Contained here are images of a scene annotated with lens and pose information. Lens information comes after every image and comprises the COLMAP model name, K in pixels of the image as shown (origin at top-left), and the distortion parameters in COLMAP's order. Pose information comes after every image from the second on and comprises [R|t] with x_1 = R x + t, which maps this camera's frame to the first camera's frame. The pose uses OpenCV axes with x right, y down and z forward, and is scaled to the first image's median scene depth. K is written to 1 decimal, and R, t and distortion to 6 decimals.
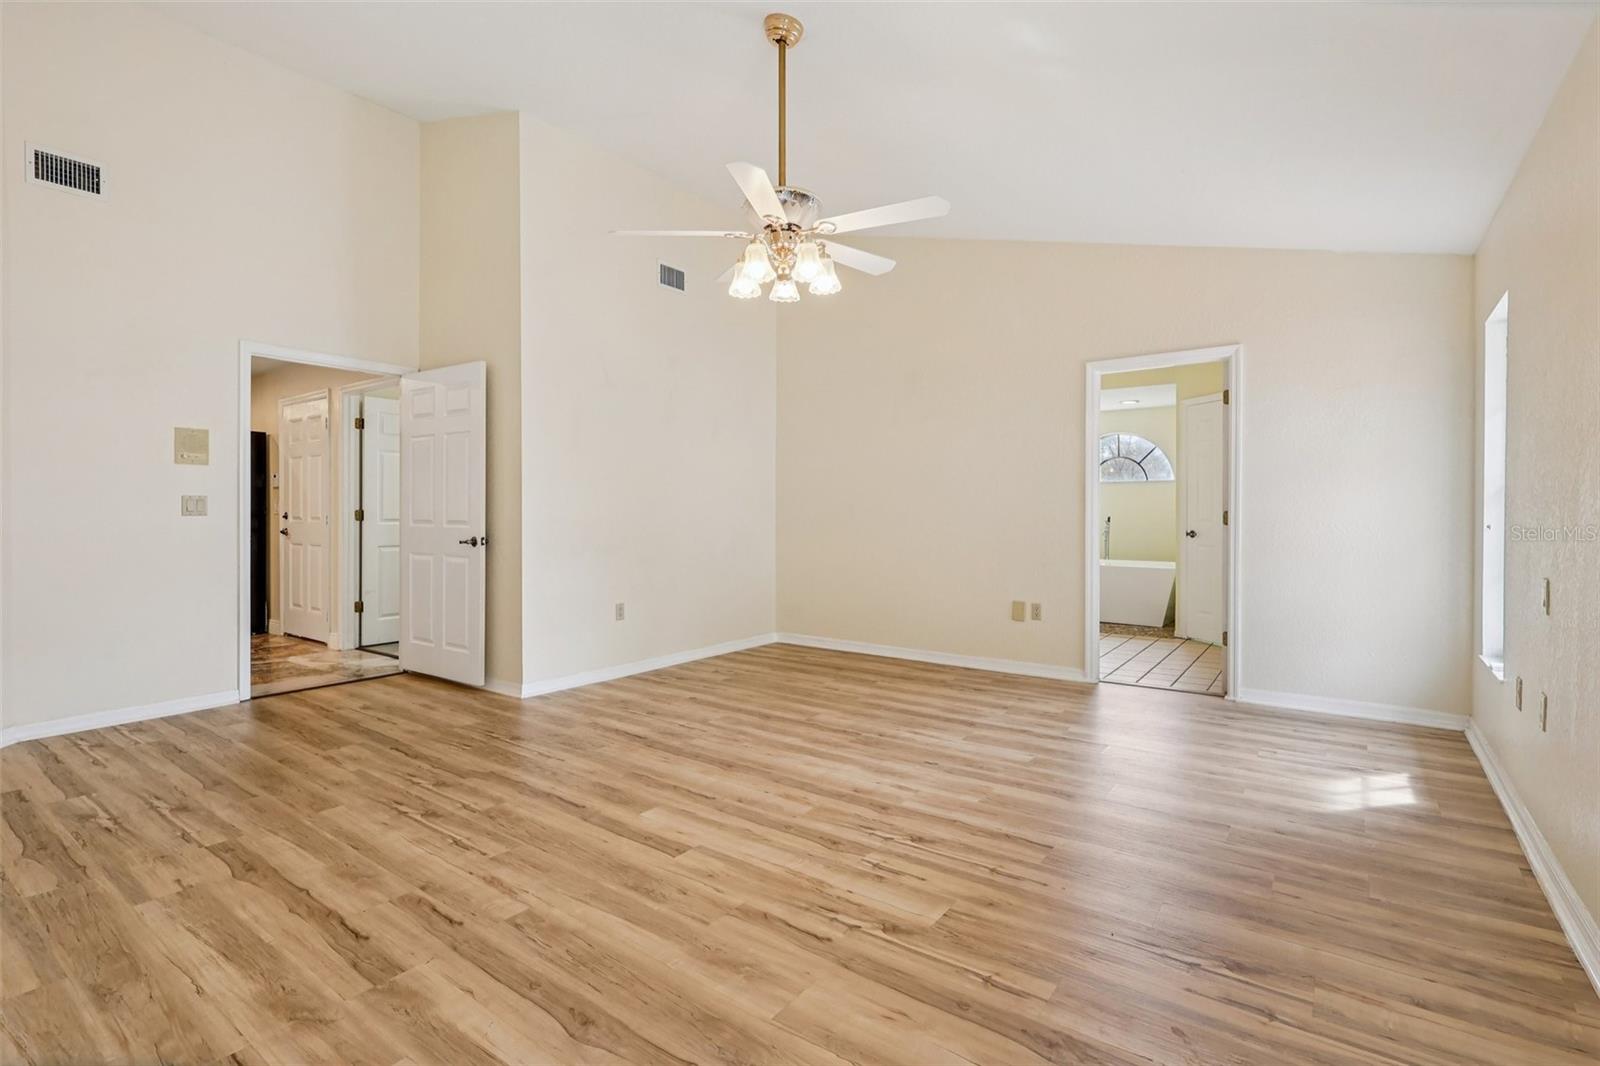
lens RADIAL K [[746.1, 0, 797.3], [0, 746.1, 519.6], [0, 0, 1]] dist [-0.002558, 0.001913]
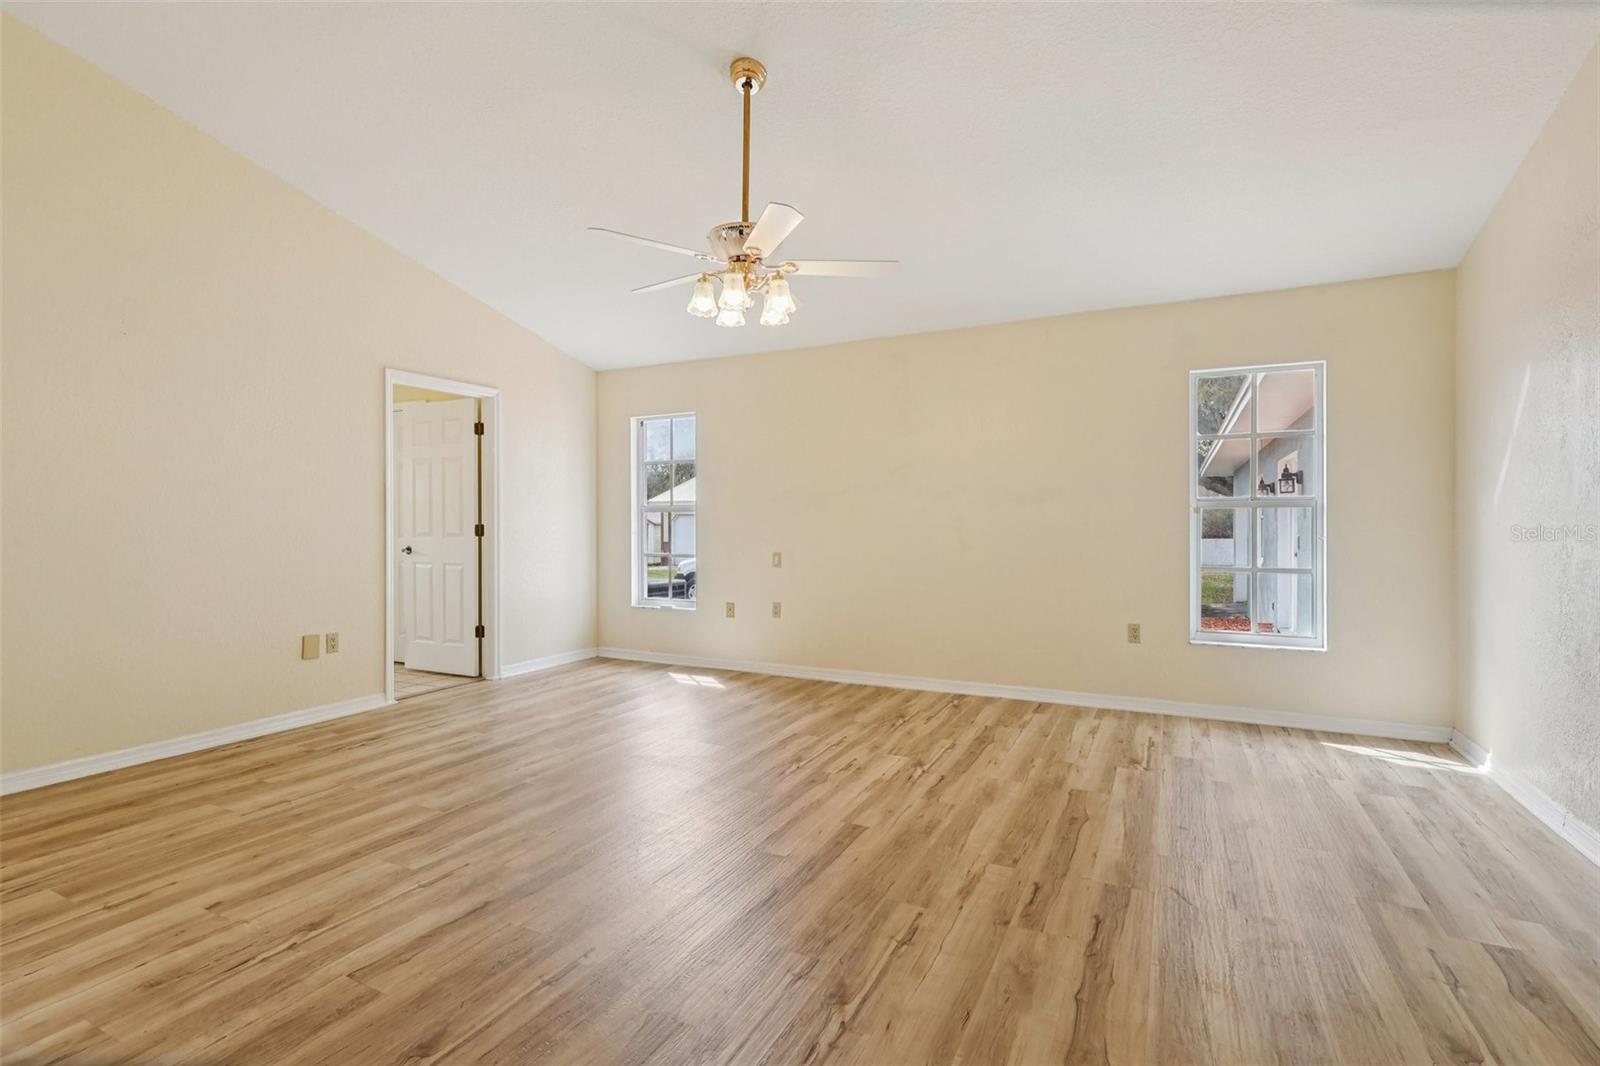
lens RADIAL K [[746.1, 0, 798.1], [0, 746.1, 529.8], [0, 0, 1]] dist [-0.002558, 0.001913]
pose [[-0.168215, -0.007154, 0.985724, -1.294609], [0.013684, 0.999860, 0.009591, -0.013269], [-0.985655, 0.015102, -0.168094, 1.321232]]
